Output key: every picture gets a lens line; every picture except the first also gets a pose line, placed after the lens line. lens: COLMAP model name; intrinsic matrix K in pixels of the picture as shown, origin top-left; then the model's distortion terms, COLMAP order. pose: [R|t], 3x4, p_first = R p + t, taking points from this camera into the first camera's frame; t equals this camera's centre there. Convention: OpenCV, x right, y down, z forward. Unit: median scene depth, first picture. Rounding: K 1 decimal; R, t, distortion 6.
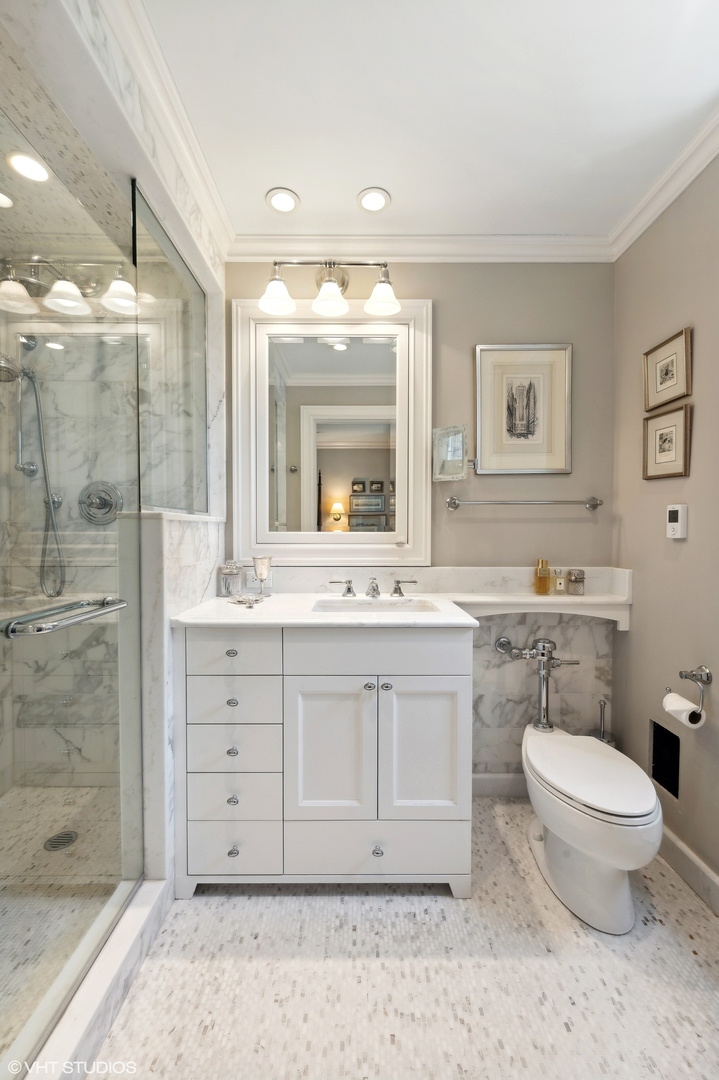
lens RADIAL K [[430.4, 0, 359.5], [0, 430.4, 540.0], [0, 0, 1]] dist [0.000294, -0.000196]
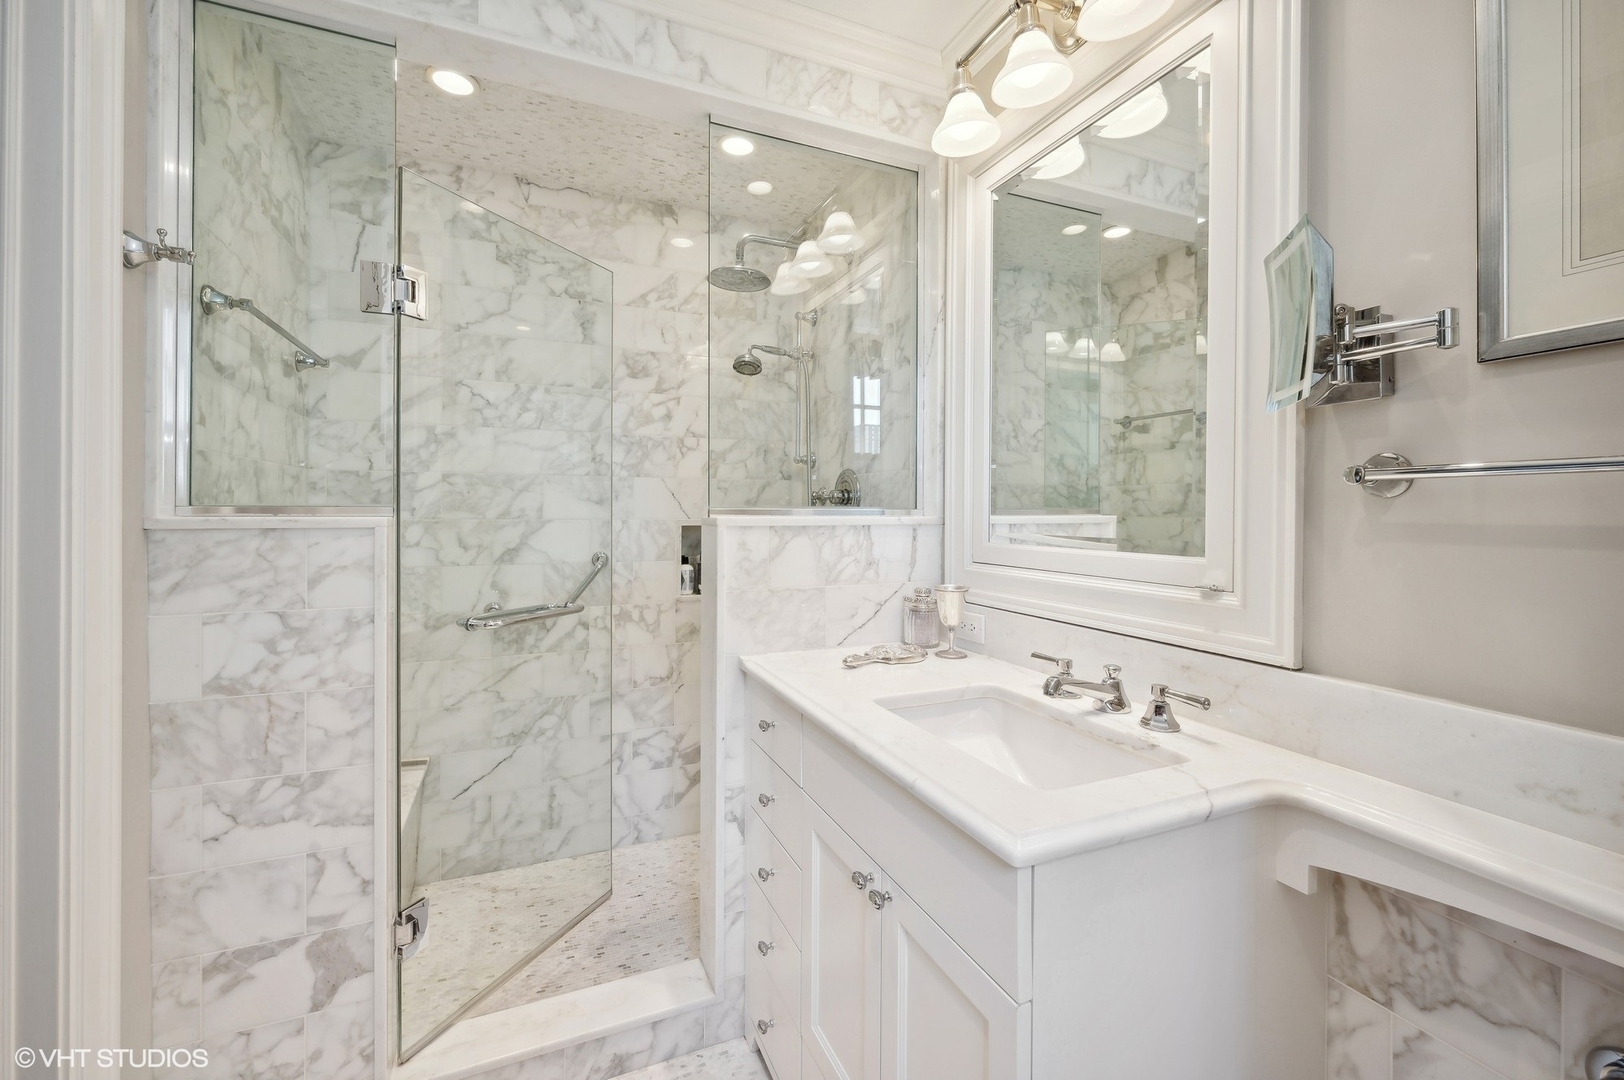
lens RADIAL K [[666.0, 0, 815.4], [0, 666.0, 525.2], [0, 0, 1]] dist [-0.001978, -0.000348]
pose [[0.396885, 0.015224, -0.917742, 0.482776], [-0.033105, 0.999449, 0.002263, -0.037540], [0.917271, 0.029484, 0.397171, 0.464953]]
